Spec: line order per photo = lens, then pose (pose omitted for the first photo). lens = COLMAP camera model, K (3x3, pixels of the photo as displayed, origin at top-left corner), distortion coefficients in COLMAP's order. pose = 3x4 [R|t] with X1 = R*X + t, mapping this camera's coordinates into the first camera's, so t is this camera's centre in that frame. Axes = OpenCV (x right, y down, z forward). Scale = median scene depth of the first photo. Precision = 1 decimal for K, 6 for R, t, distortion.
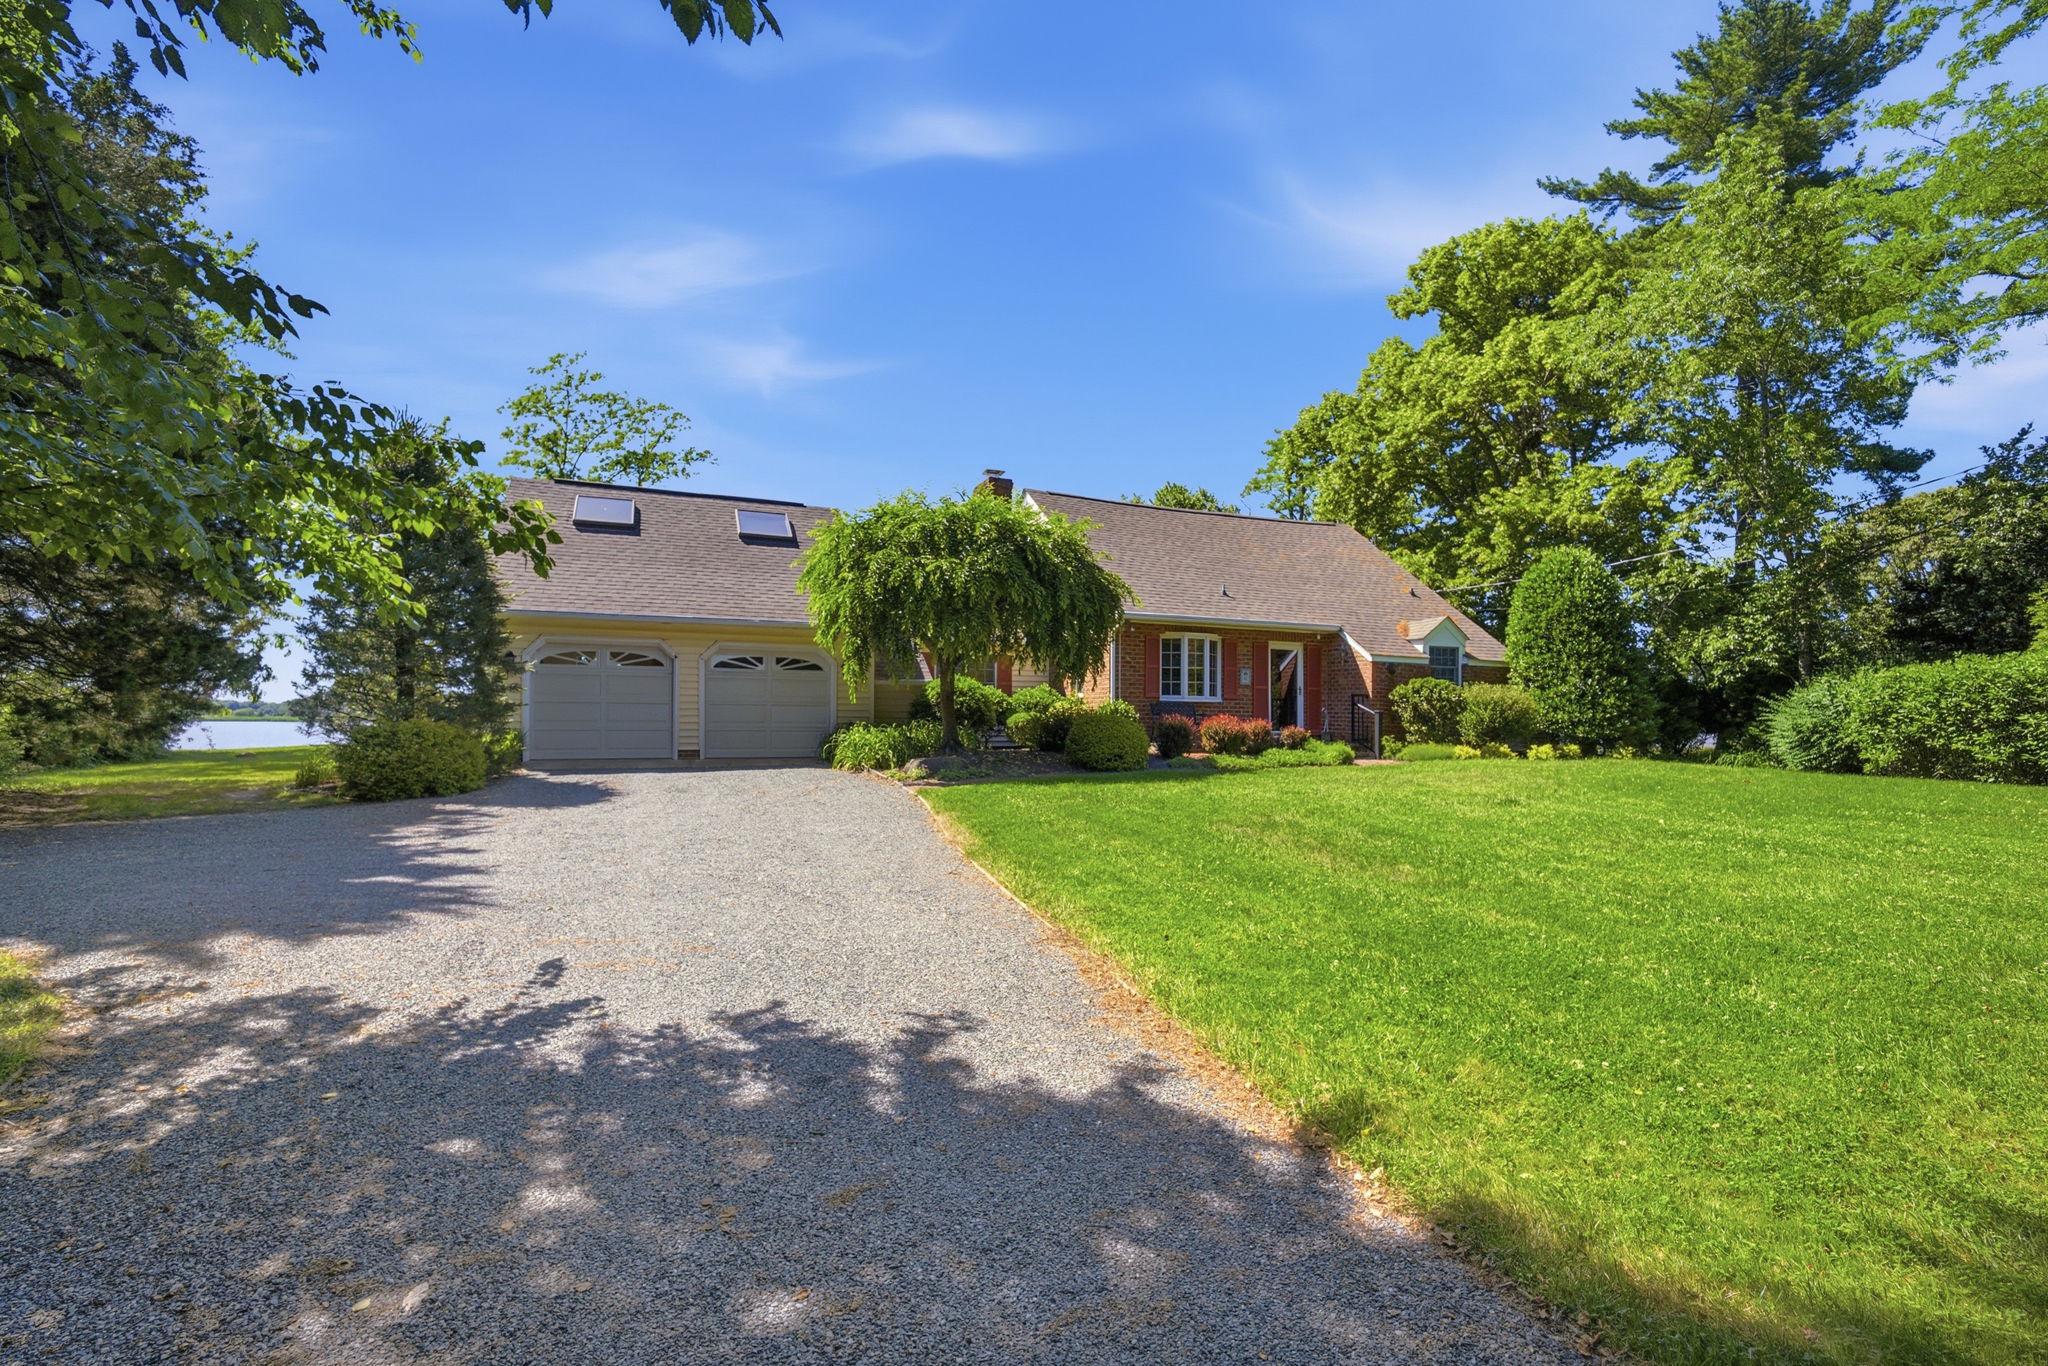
lens RADIAL K [[914.3, 0, 1004.8], [0, 914.3, 698.4], [0, 0, 1]] dist [-0.000851, -0.000095]
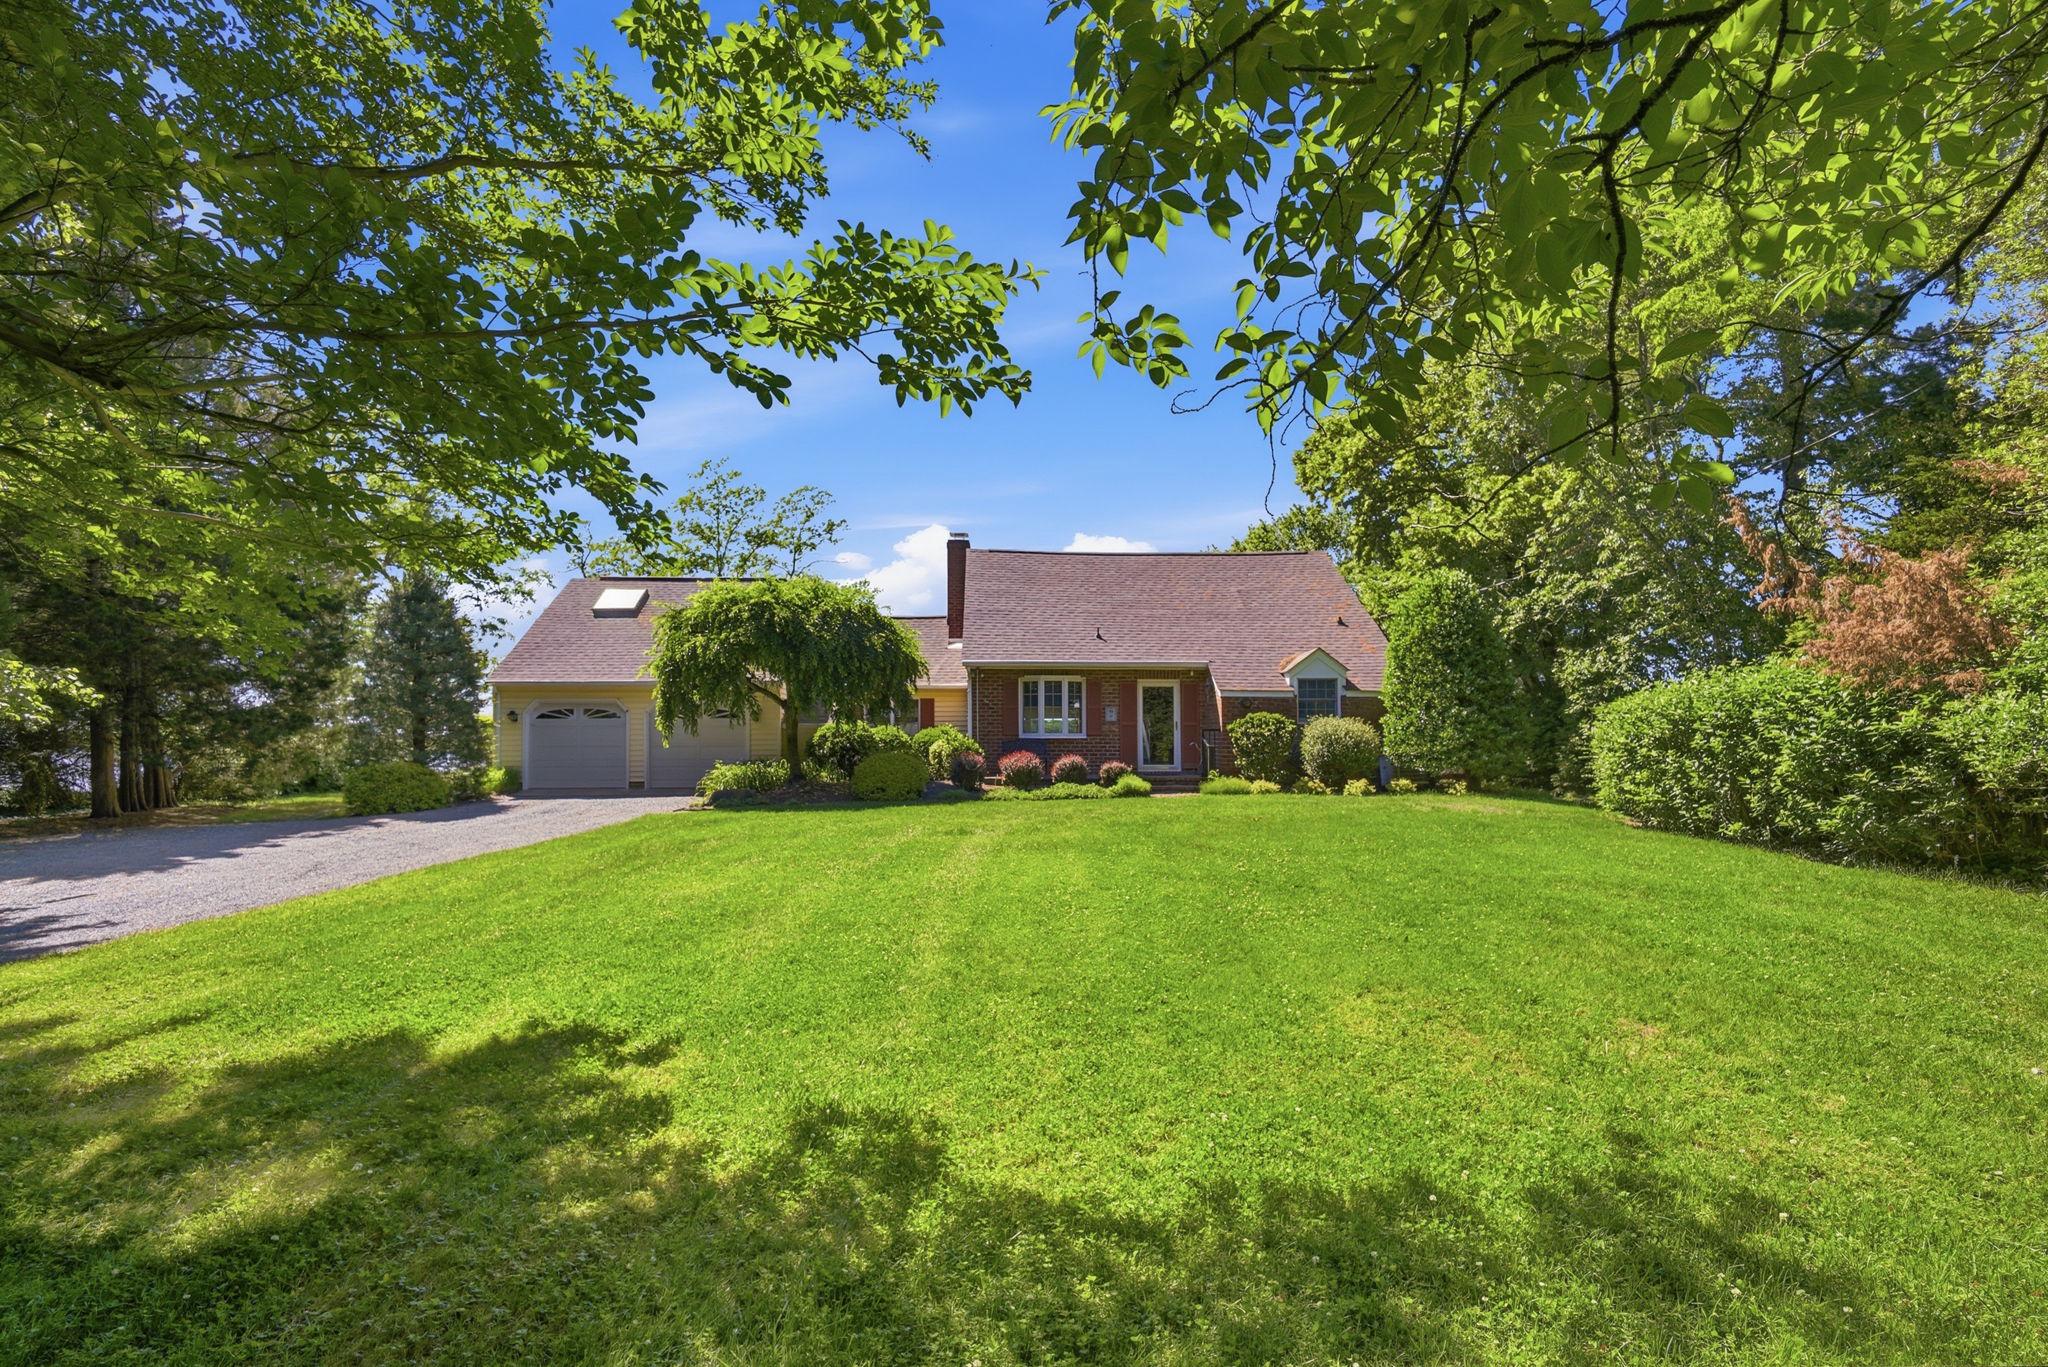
lens RADIAL K [[916.8, 0, 1024.3], [0, 916.8, 728.2], [0, 0, 1]] dist [-0.000191, 0.000195]
pose [[0.937603, -0.015897, -0.347344, 0.552085], [0.016999, 0.999856, 0.000125, -0.009599], [0.347292, -0.006022, 0.937738, -0.034007]]
